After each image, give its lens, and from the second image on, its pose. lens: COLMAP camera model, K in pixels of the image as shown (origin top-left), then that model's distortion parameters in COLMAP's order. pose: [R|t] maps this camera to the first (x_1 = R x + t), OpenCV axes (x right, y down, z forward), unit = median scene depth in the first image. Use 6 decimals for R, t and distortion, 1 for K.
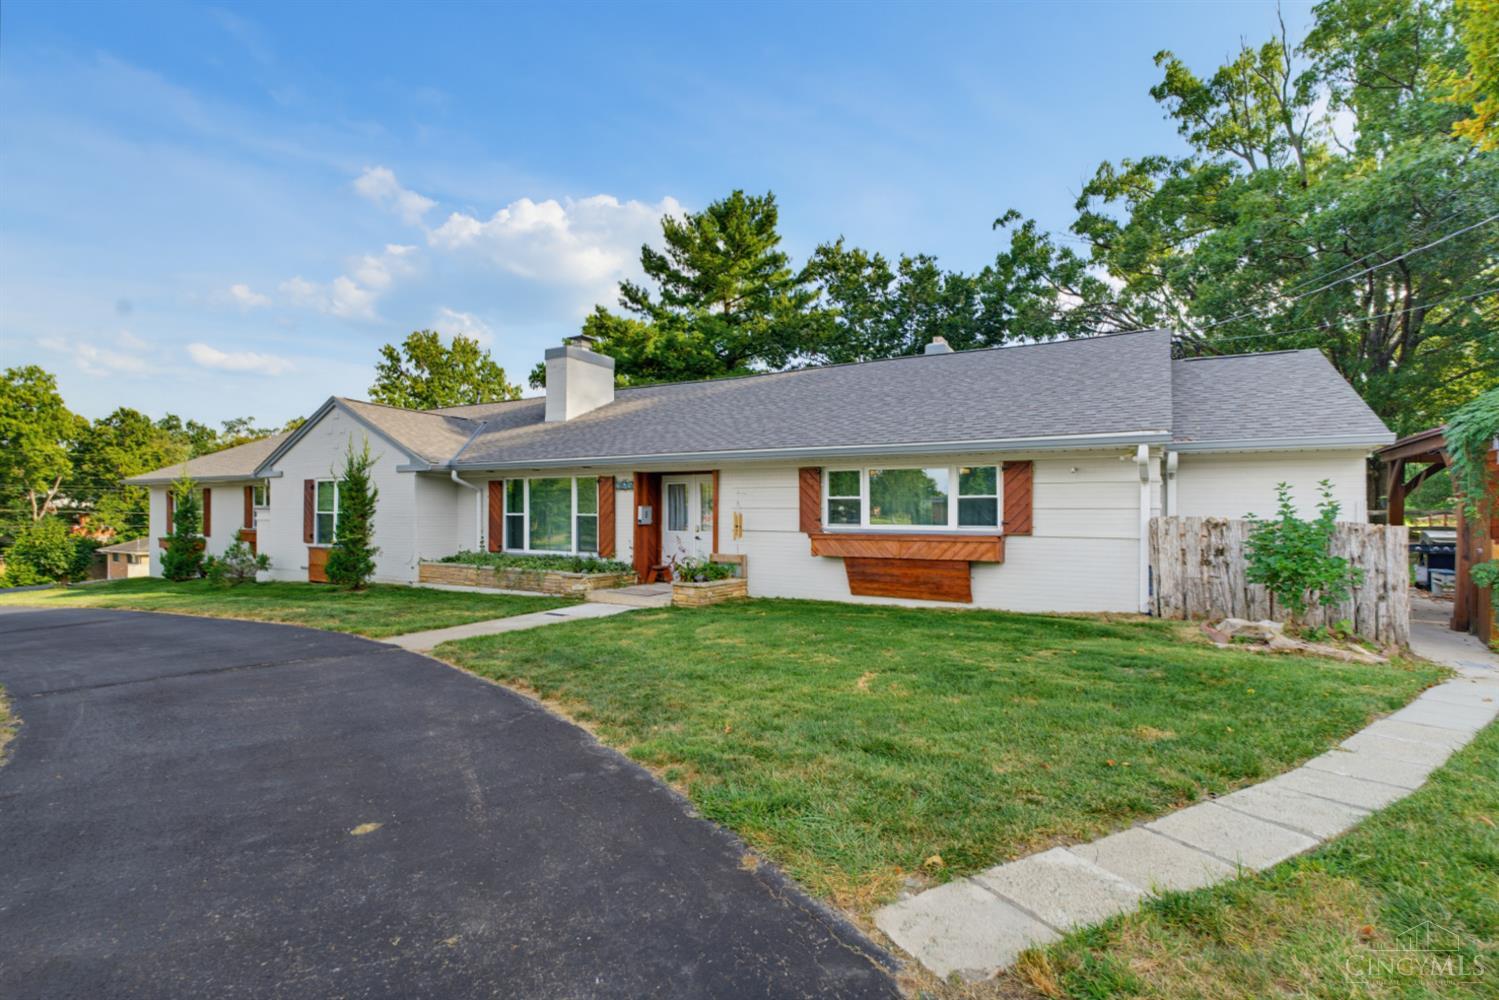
lens RADIAL K [[715.5, 0, 749.5], [0, 715.5, 500.0], [0, 0, 1]] dist [-0.005413, 0.006198]
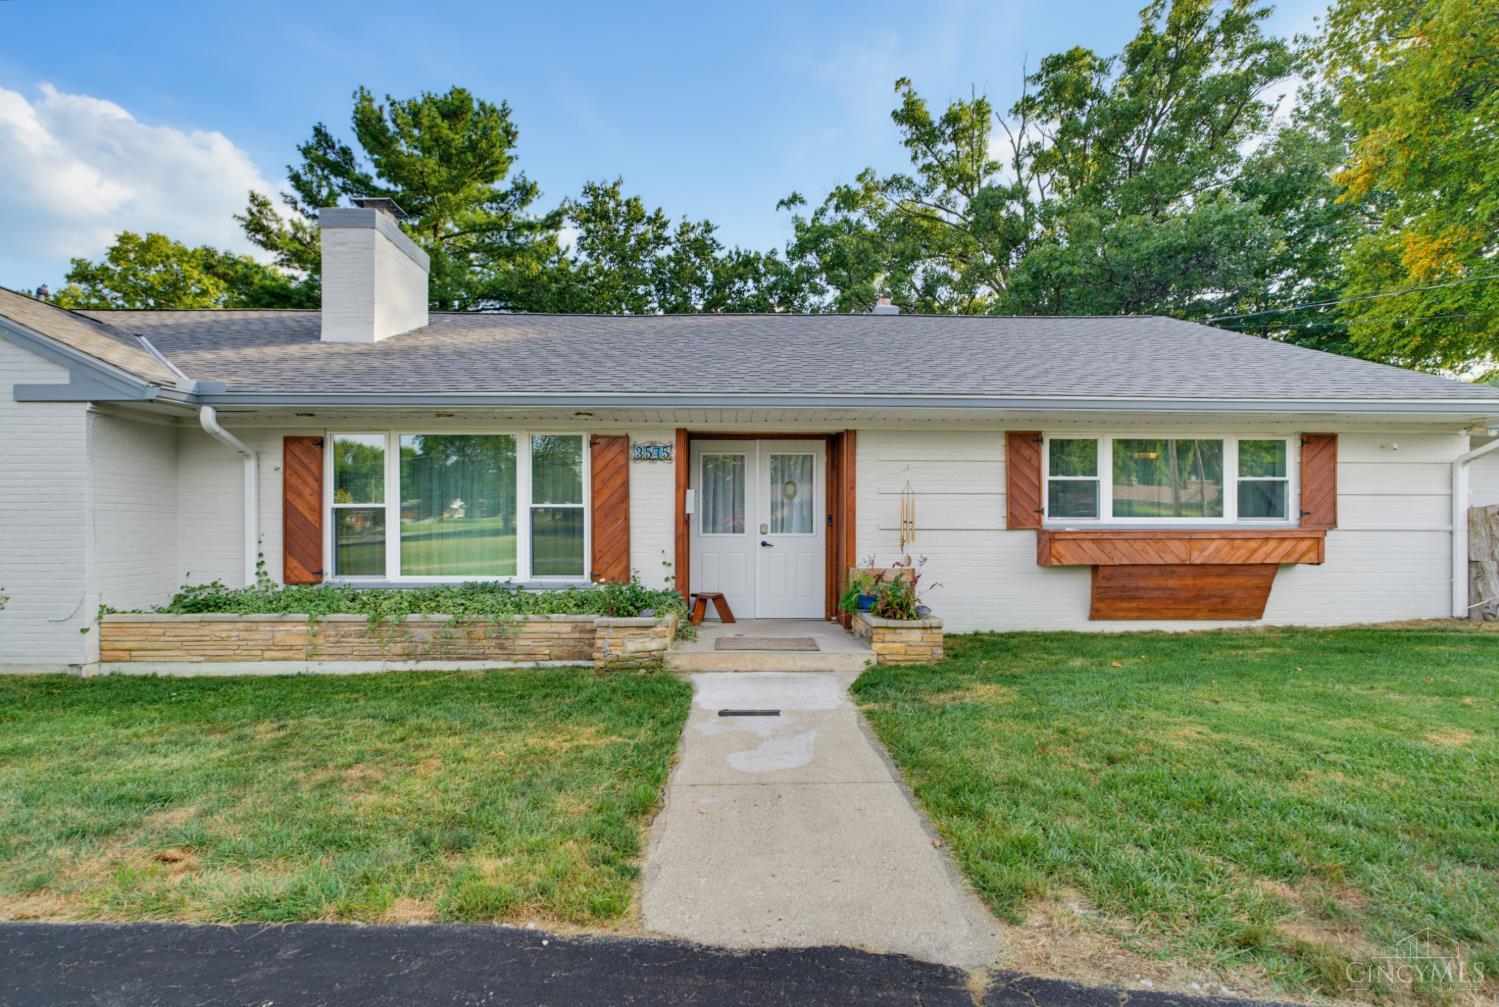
lens RADIAL K [[721.2, 0, 759.7], [0, 721.2, 531.4], [0, 0, 1]] dist [-0.014347, 0.005899]
pose [[0.847219, -0.009725, 0.531155, -0.268411], [-0.005637, 0.999612, 0.027293, 0.017003], [-0.531214, -0.026117, 0.846835, 0.324974]]
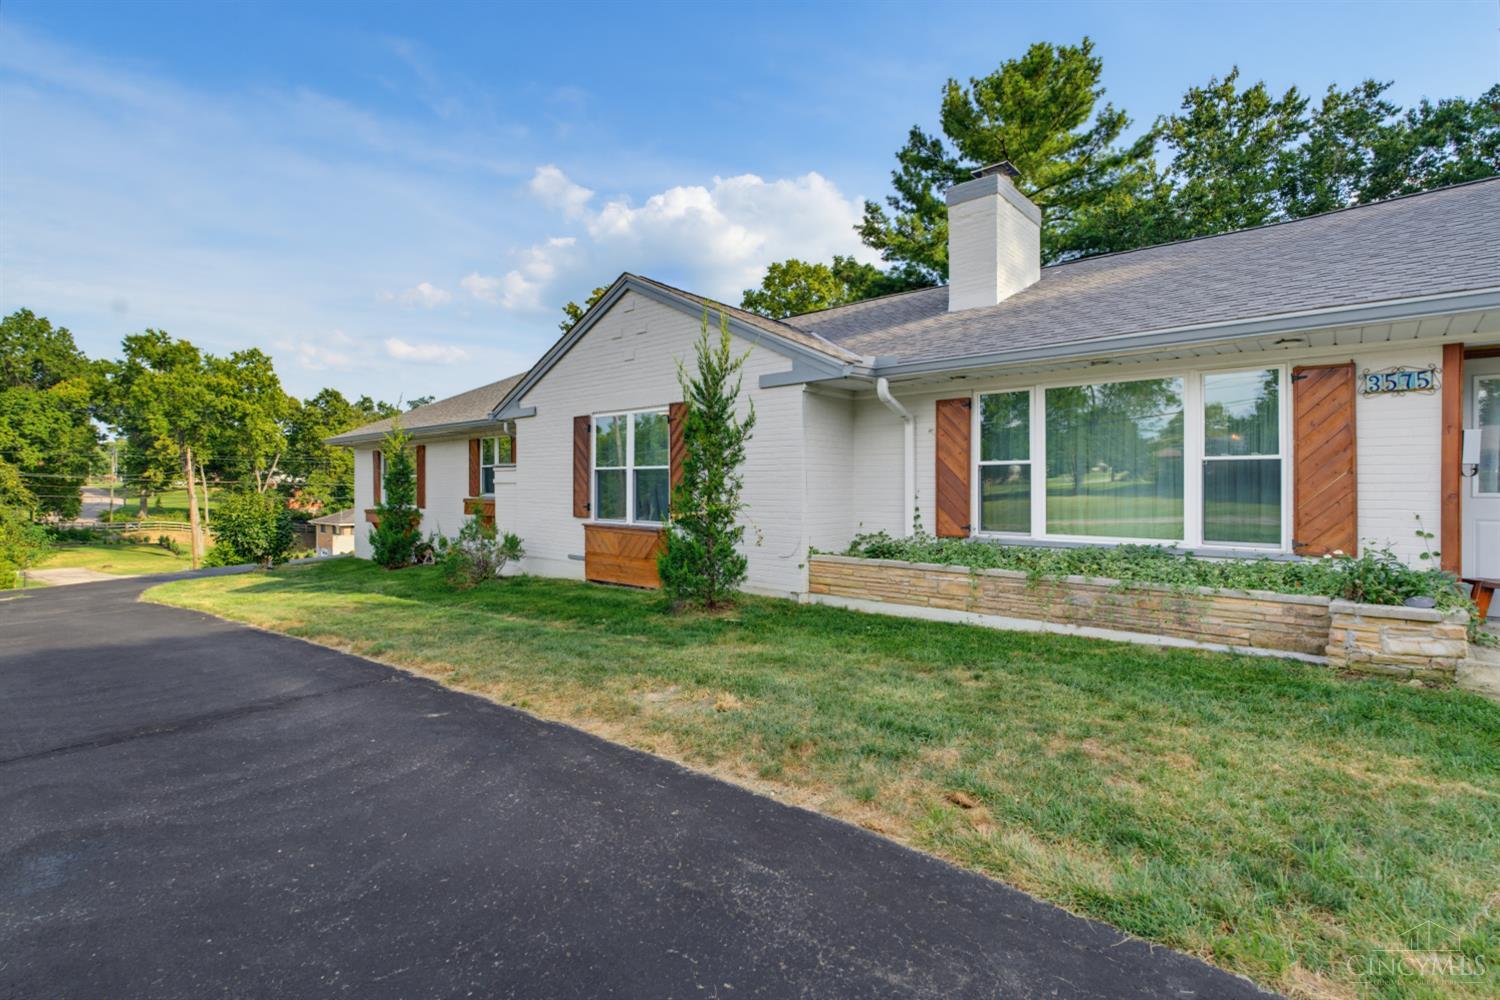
lens RADIAL K [[715.4, 0, 743.9], [0, 715.4, 484.9], [0, 0, 1]] dist [0.001703, 0.000737]
pose [[0.981175, -0.005587, -0.193038, -0.308028], [0.008846, 0.999832, 0.016025, 0.019415], [0.192916, -0.017431, 0.981060, 0.356530]]
